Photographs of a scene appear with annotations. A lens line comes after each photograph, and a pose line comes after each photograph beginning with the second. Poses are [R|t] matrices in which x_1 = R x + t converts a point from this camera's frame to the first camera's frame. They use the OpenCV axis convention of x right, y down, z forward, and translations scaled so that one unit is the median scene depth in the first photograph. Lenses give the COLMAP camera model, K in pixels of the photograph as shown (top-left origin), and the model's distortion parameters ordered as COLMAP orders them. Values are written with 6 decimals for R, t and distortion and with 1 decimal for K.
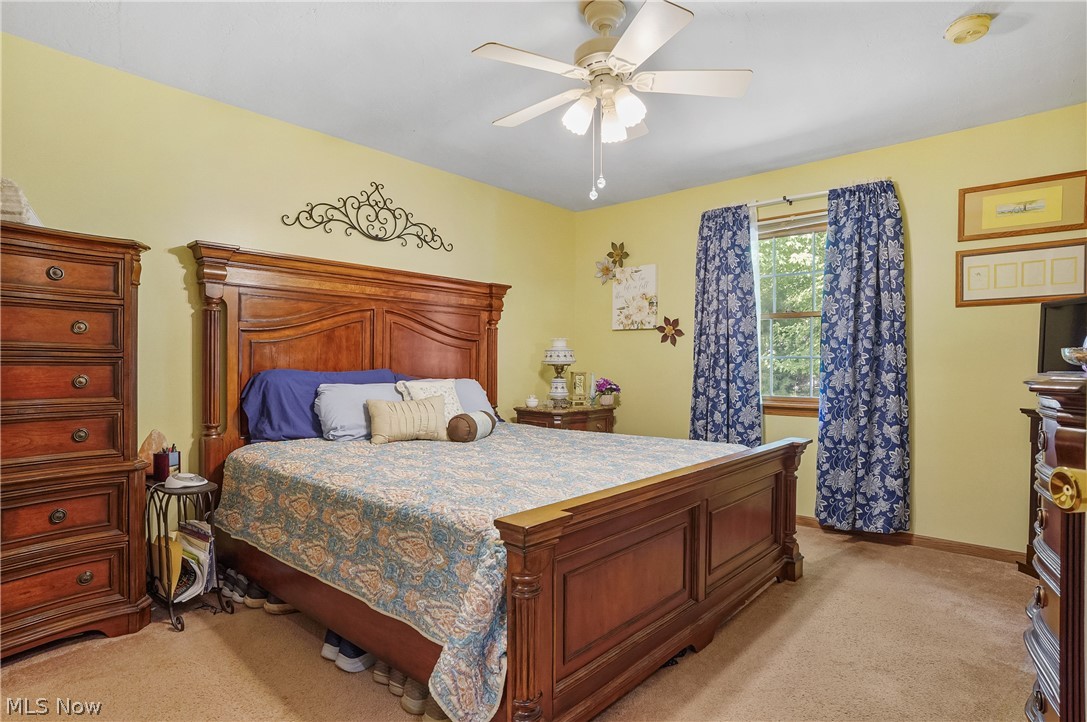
lens RADIAL K [[571.5, 0, 538.0], [0, 571.5, 362.8], [0, 0, 1]] dist [-0.079968, 0.044851]
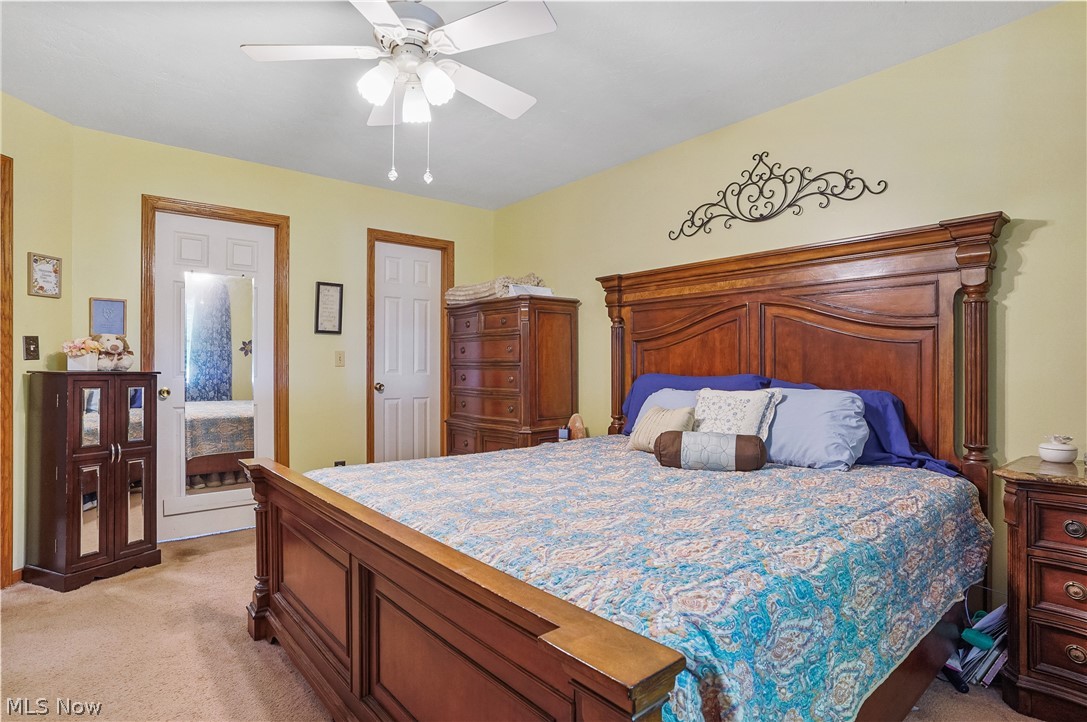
lens RADIAL K [[571.5, 0, 538.0], [0, 571.5, 362.8], [0, 0, 1]] dist [-0.079968, 0.044851]
pose [[-0.155190, -0.012941, -0.987800, 0.602741], [-0.000028, 0.999914, -0.013095, 0.004974], [0.987885, -0.002005, -0.155177, 0.823029]]
